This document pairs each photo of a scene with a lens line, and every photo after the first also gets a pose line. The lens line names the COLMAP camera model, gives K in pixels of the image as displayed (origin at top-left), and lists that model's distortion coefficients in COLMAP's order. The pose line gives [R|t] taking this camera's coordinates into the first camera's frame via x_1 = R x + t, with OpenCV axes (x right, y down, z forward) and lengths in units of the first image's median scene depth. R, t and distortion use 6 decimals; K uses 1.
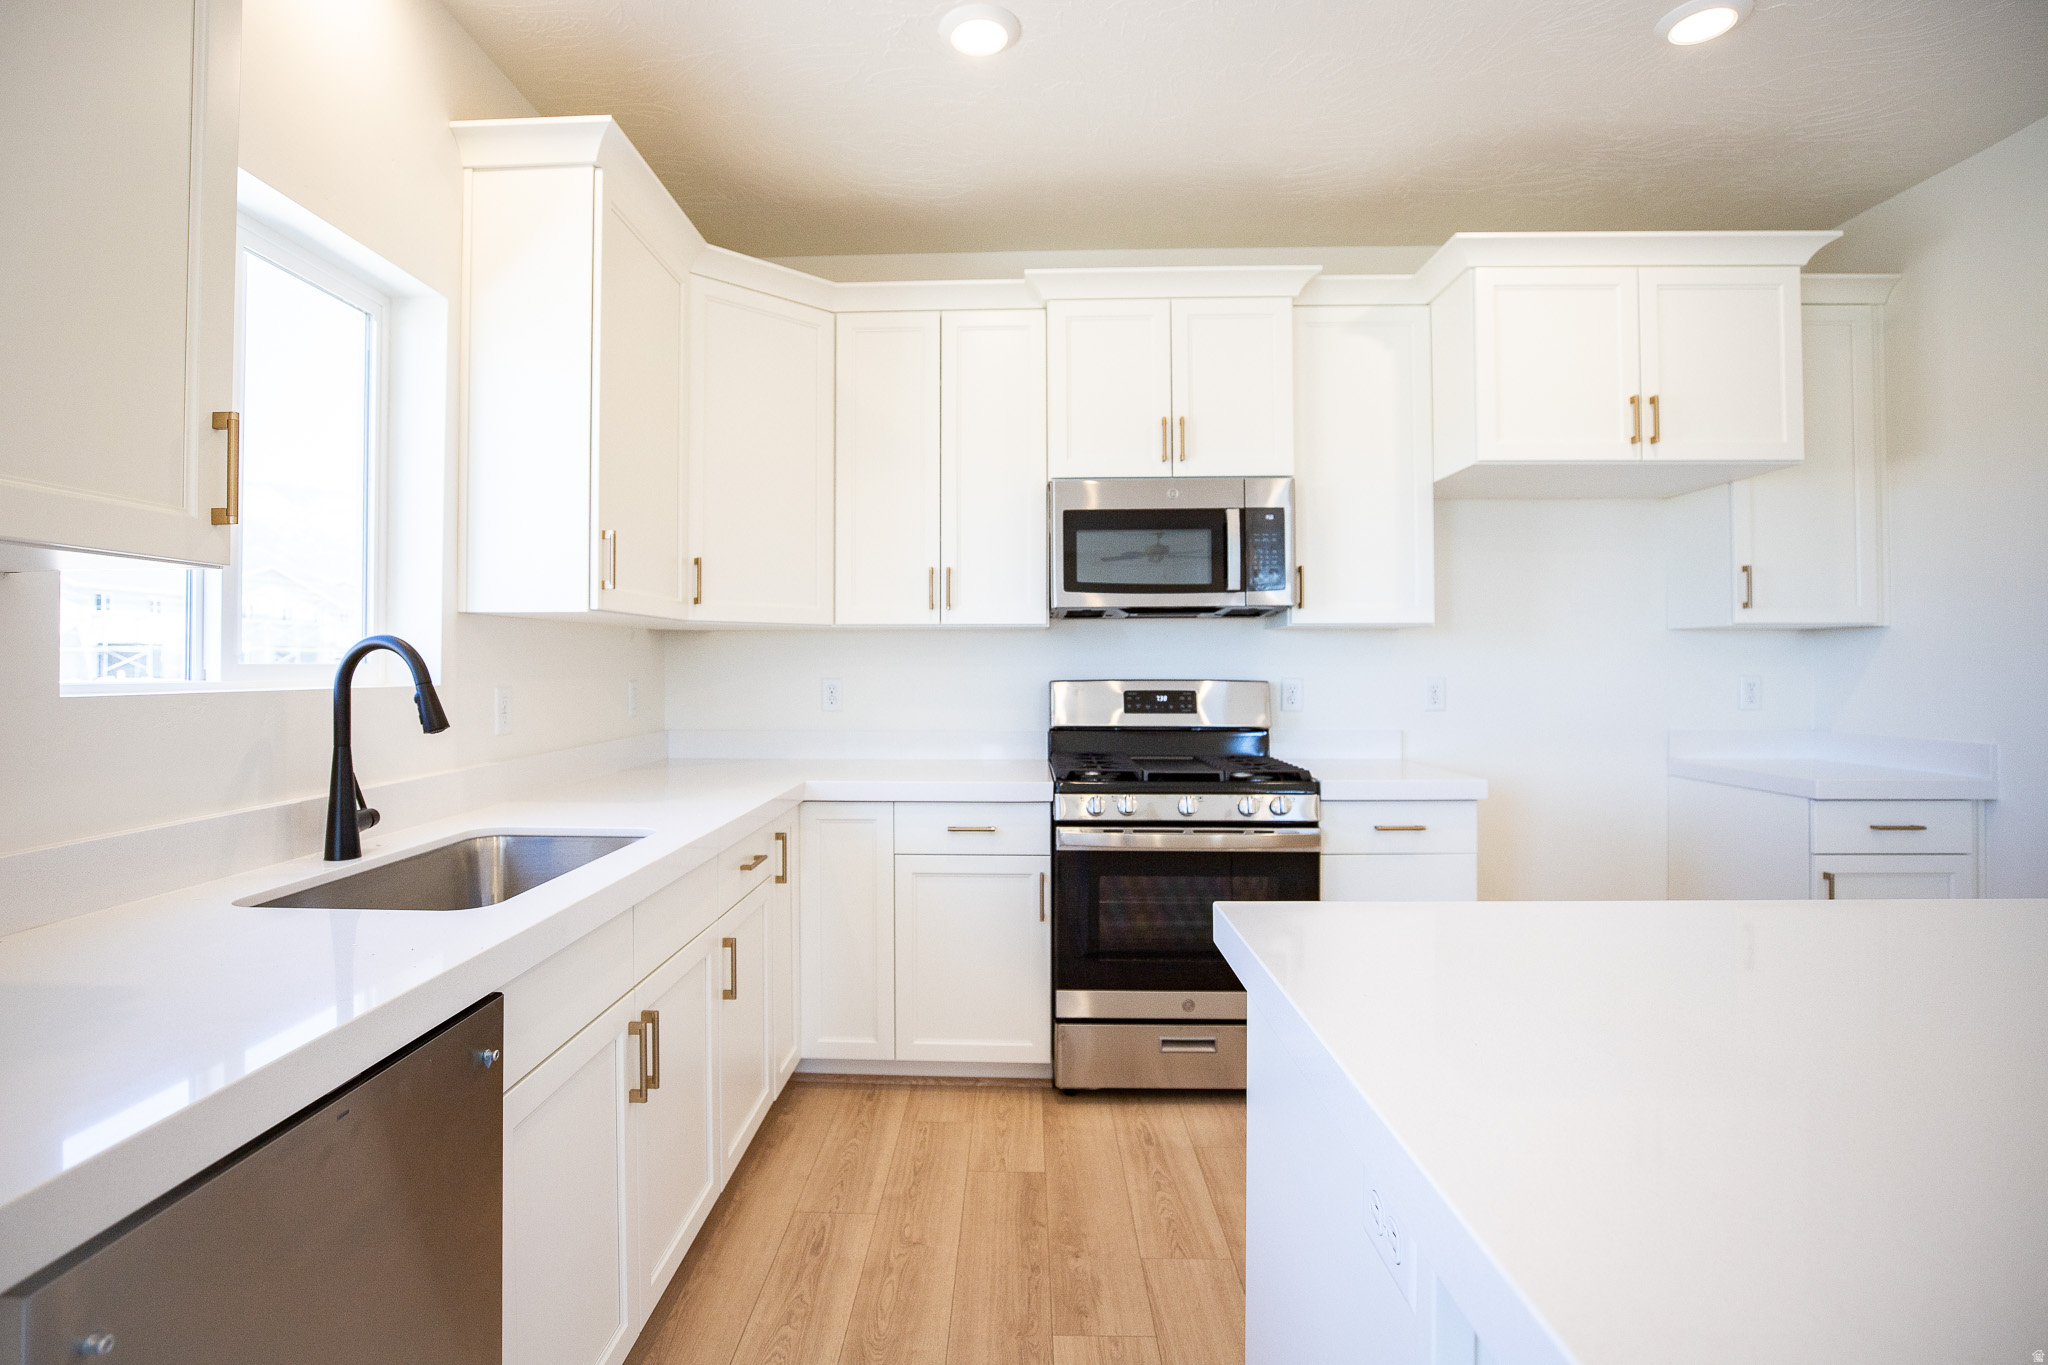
lens RADIAL K [[1011.2, 0, 1007.5], [0, 1011.2, 655.8], [0, 0, 1]] dist [-0.027954, 0.000127]
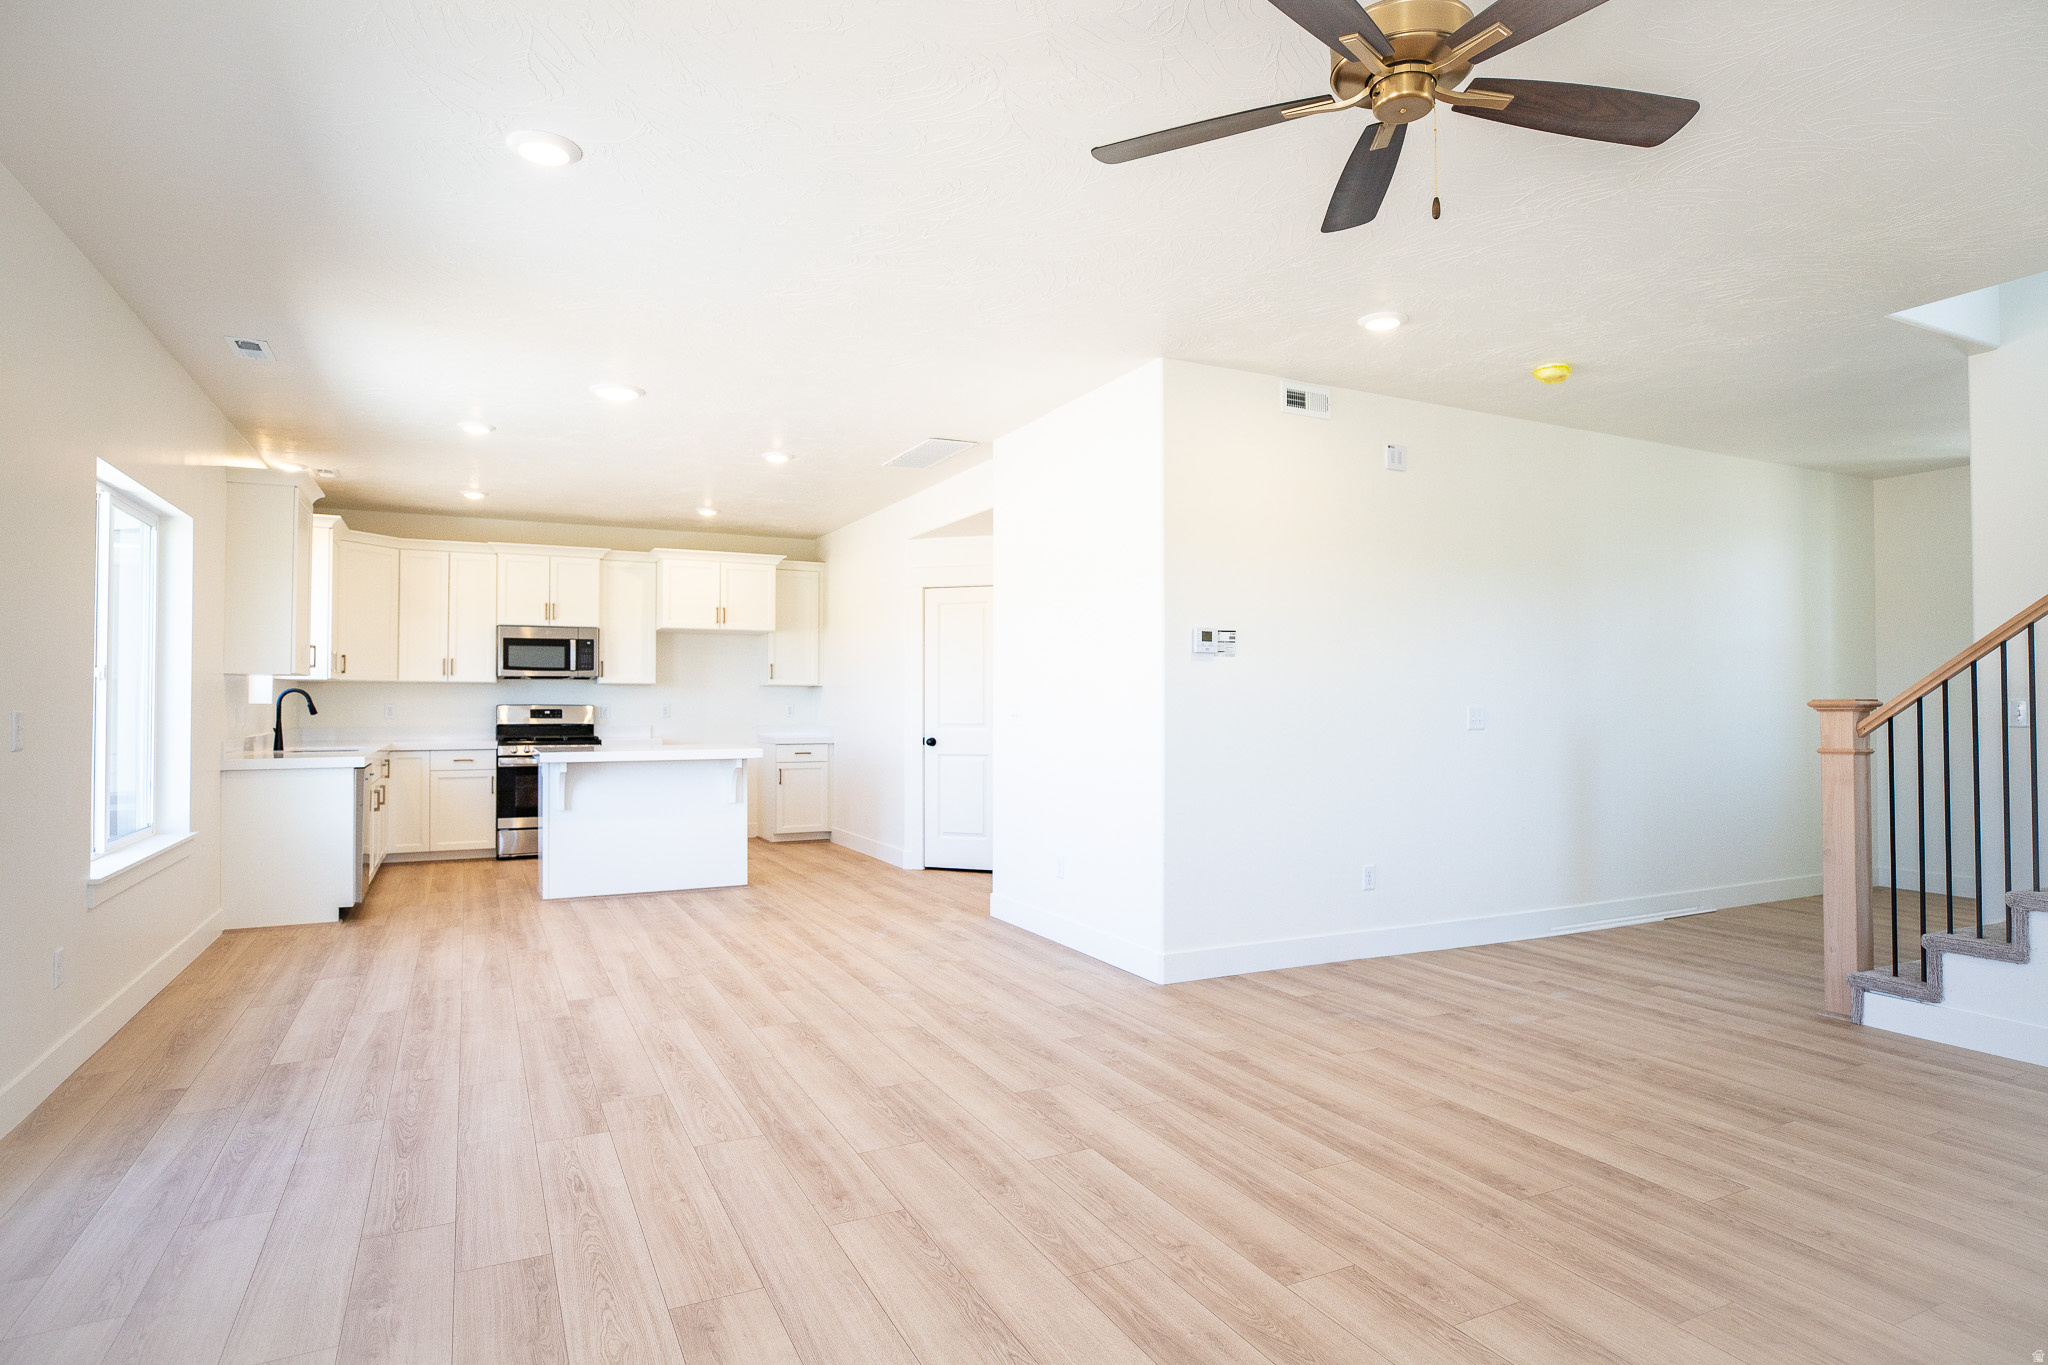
lens RADIAL K [[1127.3, 0, 1011.4], [0, 1127.3, 675.1], [0, 0, 1]] dist [0.000240, 0.004062]
pose [[0.882063, 0.014453, 0.470910, -0.152846], [-0.005910, 0.999790, -0.019615, -0.001059], [-0.471094, 0.014519, 0.881963, -2.117375]]
